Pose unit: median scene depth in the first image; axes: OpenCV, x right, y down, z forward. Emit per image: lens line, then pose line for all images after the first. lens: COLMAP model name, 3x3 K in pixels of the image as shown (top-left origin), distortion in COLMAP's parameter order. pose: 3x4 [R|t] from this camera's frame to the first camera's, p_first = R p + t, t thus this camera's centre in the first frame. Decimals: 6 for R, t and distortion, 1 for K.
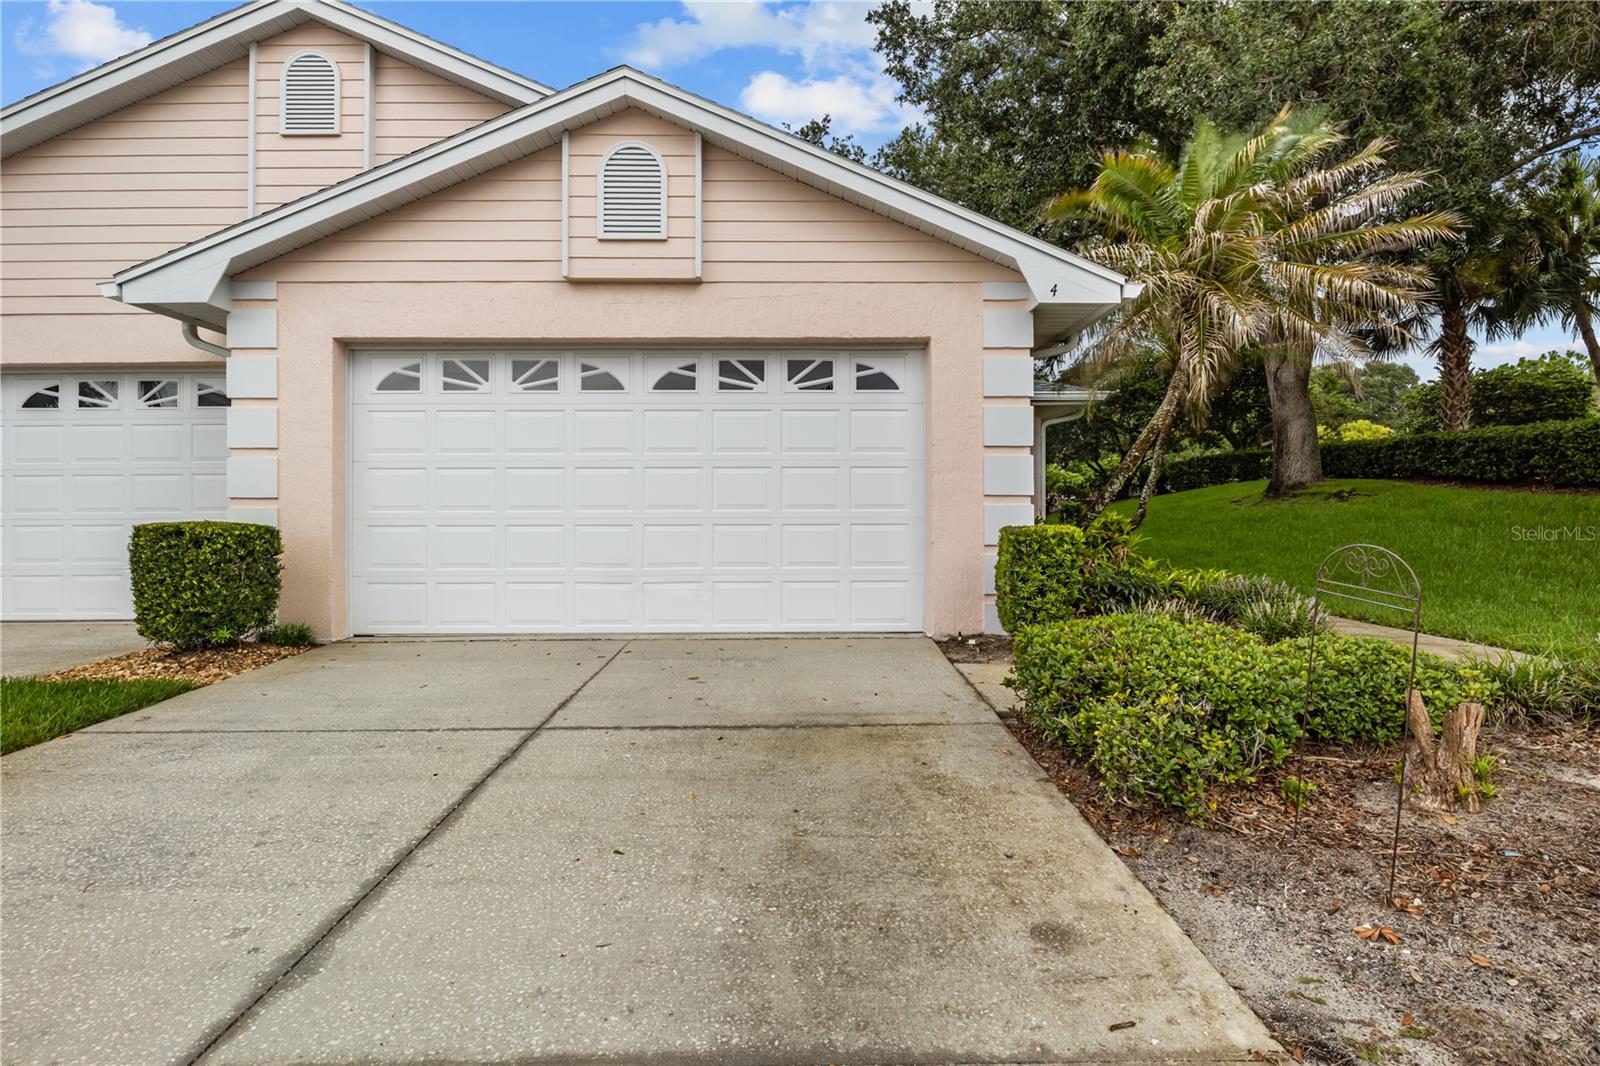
lens RADIAL K [[809.2, 0, 802.7], [0, 809.2, 509.7], [0, 0, 1]] dist [-0.024293, -0.001072]
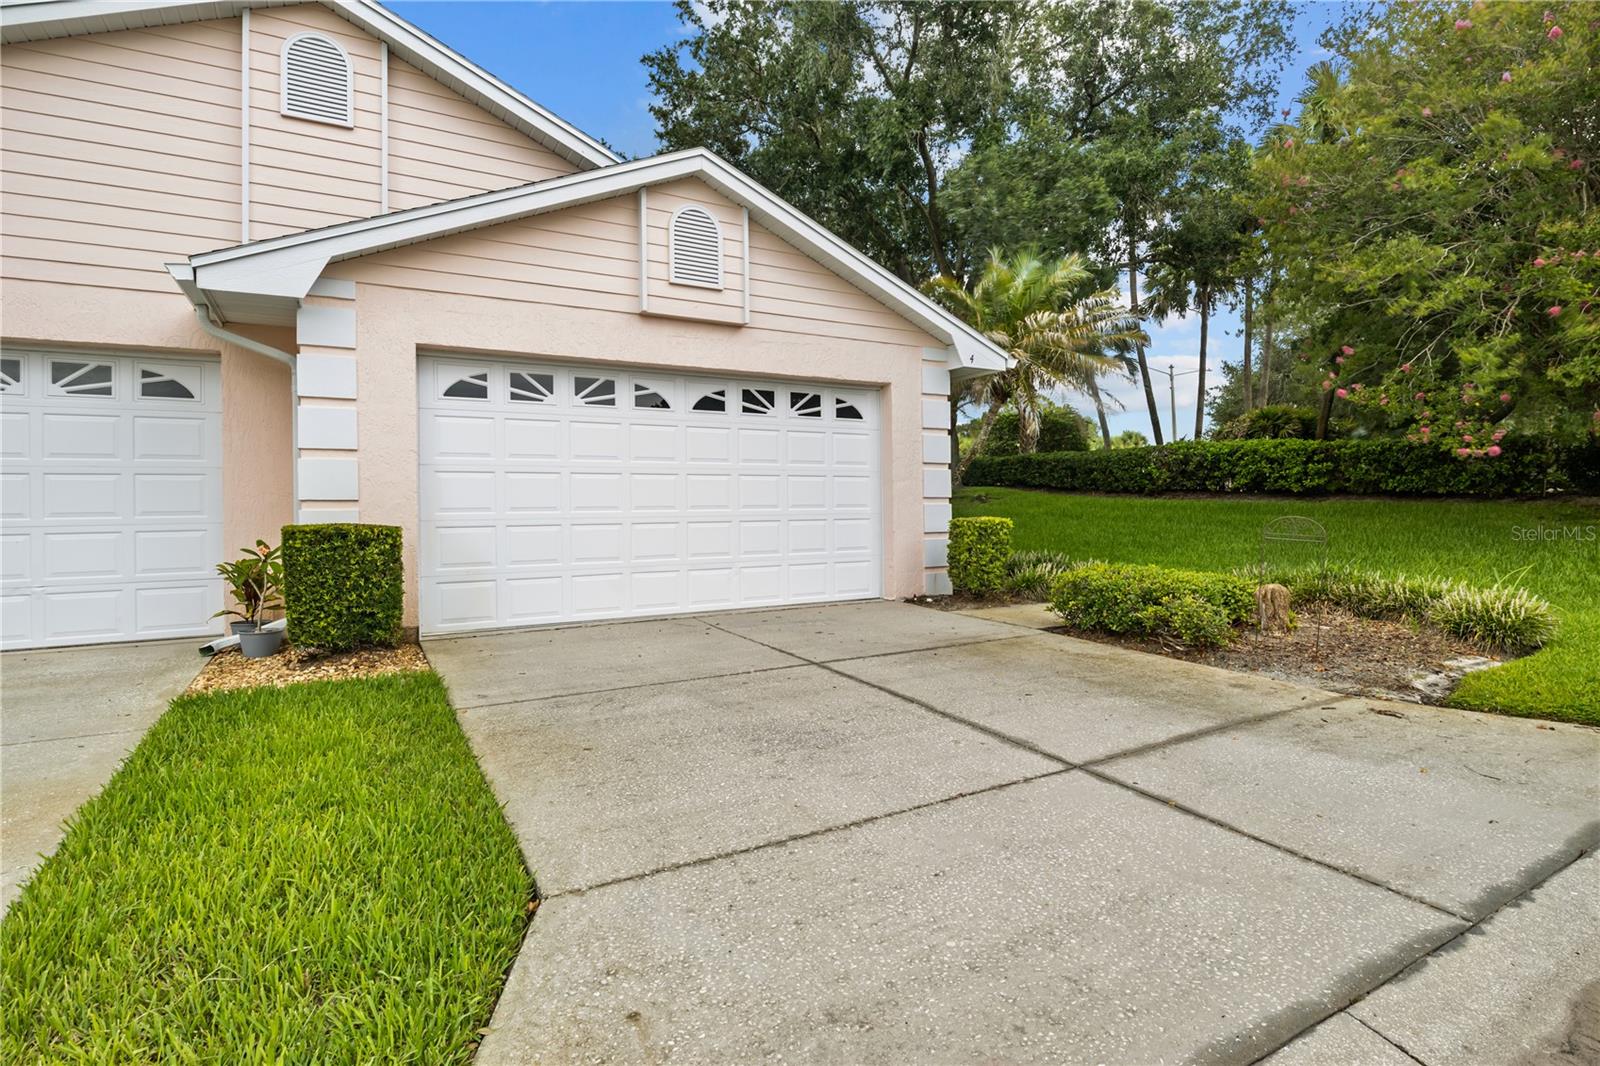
lens RADIAL K [[809.2, 0, 802.7], [0, 809.2, 509.7], [0, 0, 1]] dist [-0.024293, -0.001072]
pose [[0.872424, -0.007281, 0.488696, -0.644183], [0.010416, 0.999939, -0.003697, 0.006504], [-0.488639, 0.008316, 0.872446, -0.130121]]
